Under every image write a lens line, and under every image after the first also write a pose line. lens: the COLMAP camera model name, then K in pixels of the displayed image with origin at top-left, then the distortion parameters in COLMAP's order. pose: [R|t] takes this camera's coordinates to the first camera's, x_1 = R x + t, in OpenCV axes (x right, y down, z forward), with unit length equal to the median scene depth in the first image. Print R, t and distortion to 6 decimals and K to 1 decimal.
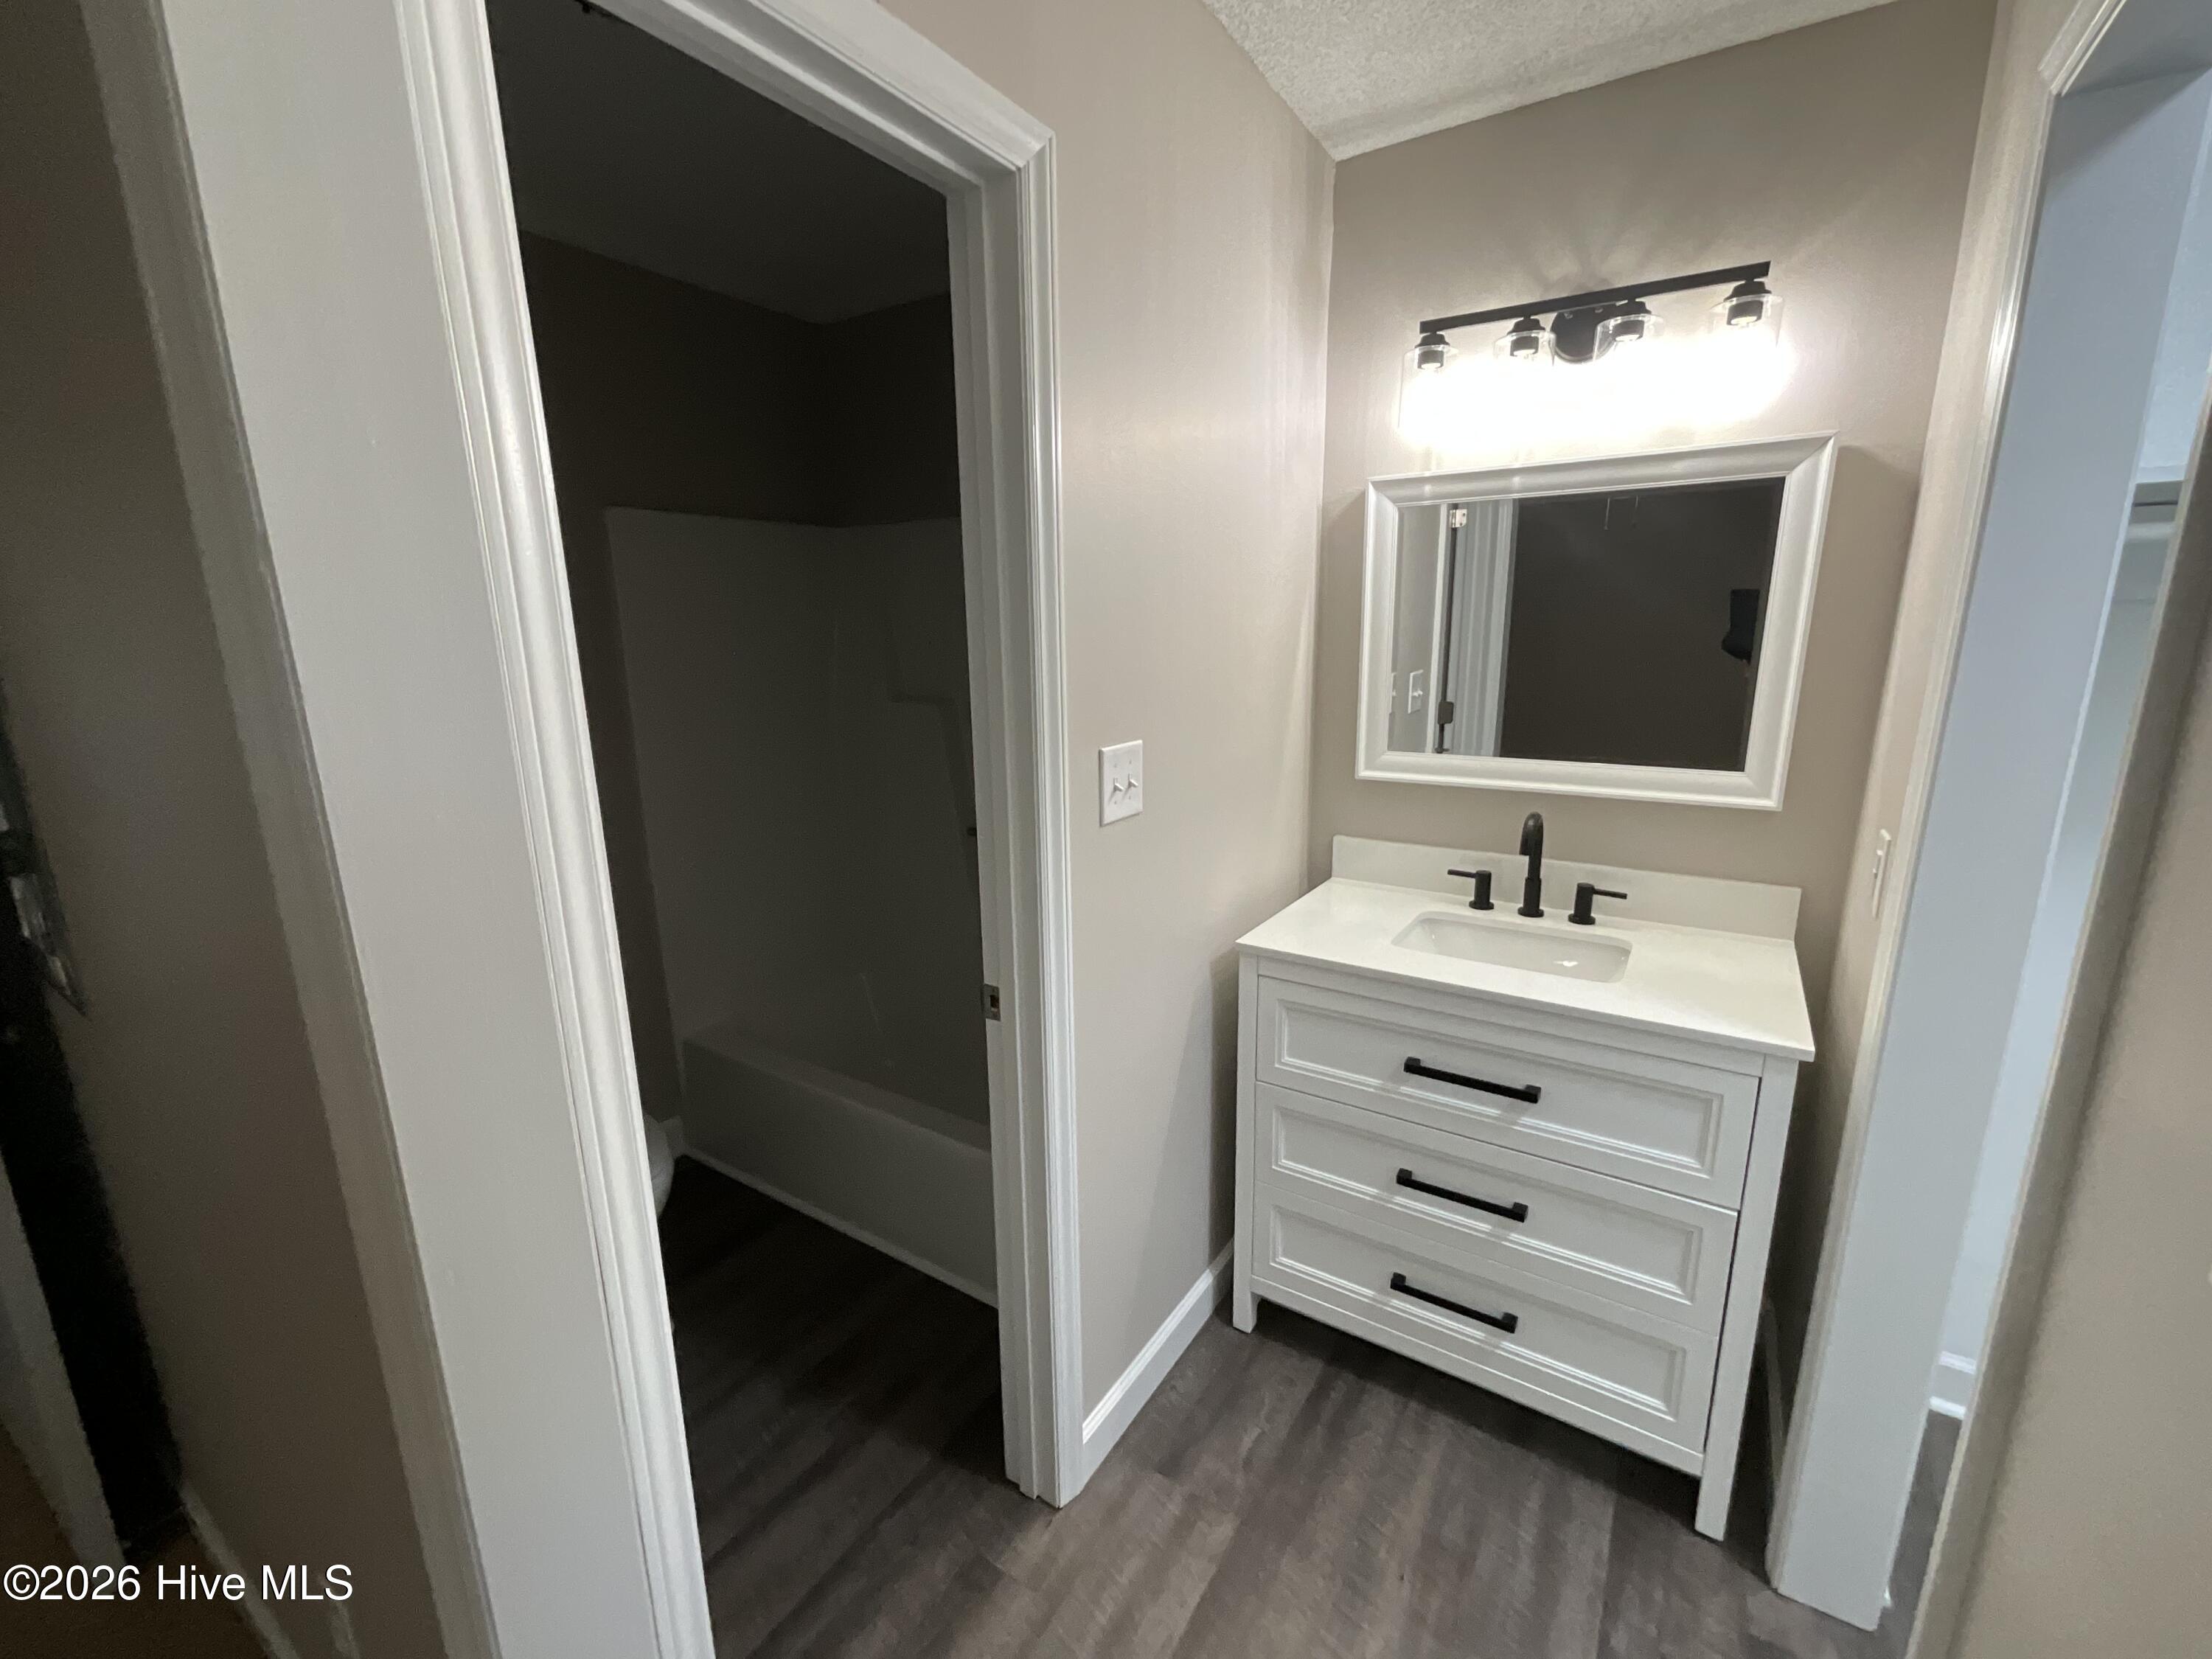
lens RADIAL K [[935.6, 0, 1107.3], [0, 935.6, 830.5], [0, 0, 1]] dist [0.002158, 0.000645]
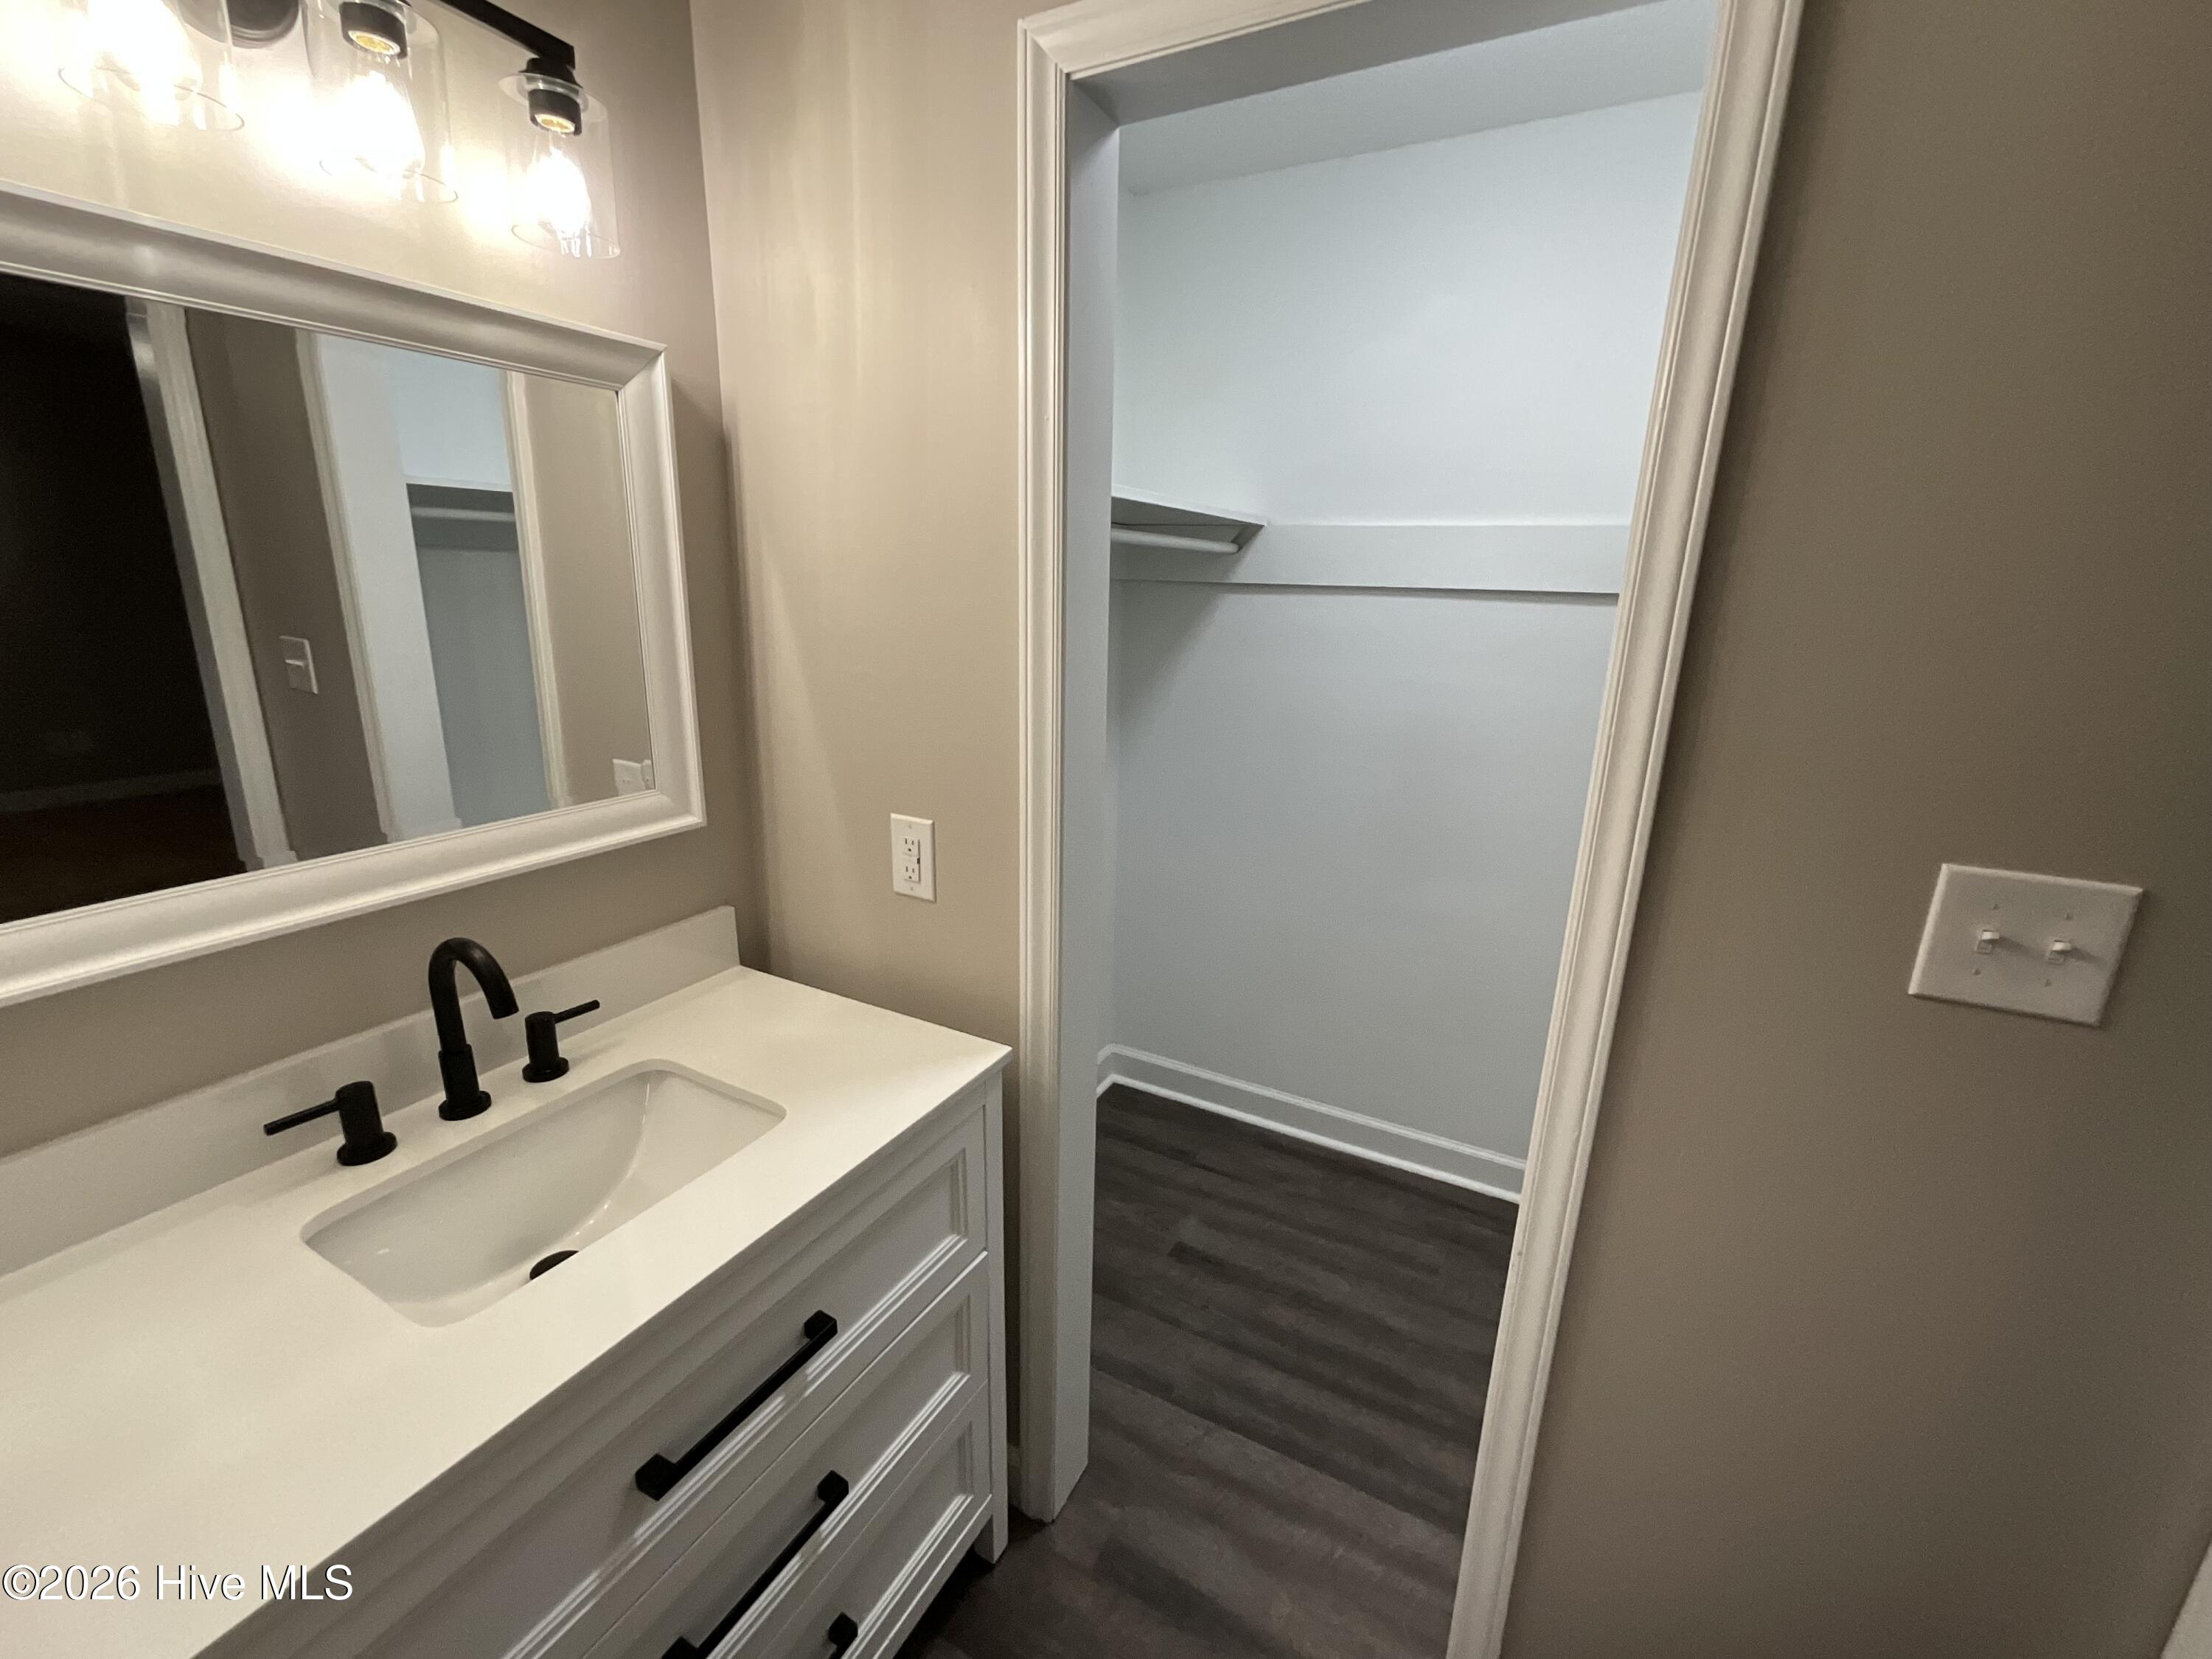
lens RADIAL K [[931.3, 0, 1106.0], [0, 931.3, 829.5], [0, 0, 1]] dist [0.003631, 0.000862]
pose [[-0.101215, -0.248942, 0.963215, -0.089741], [0.185534, 0.946478, 0.264113, -0.153084], [-0.977411, 0.205442, -0.049611, 0.642752]]
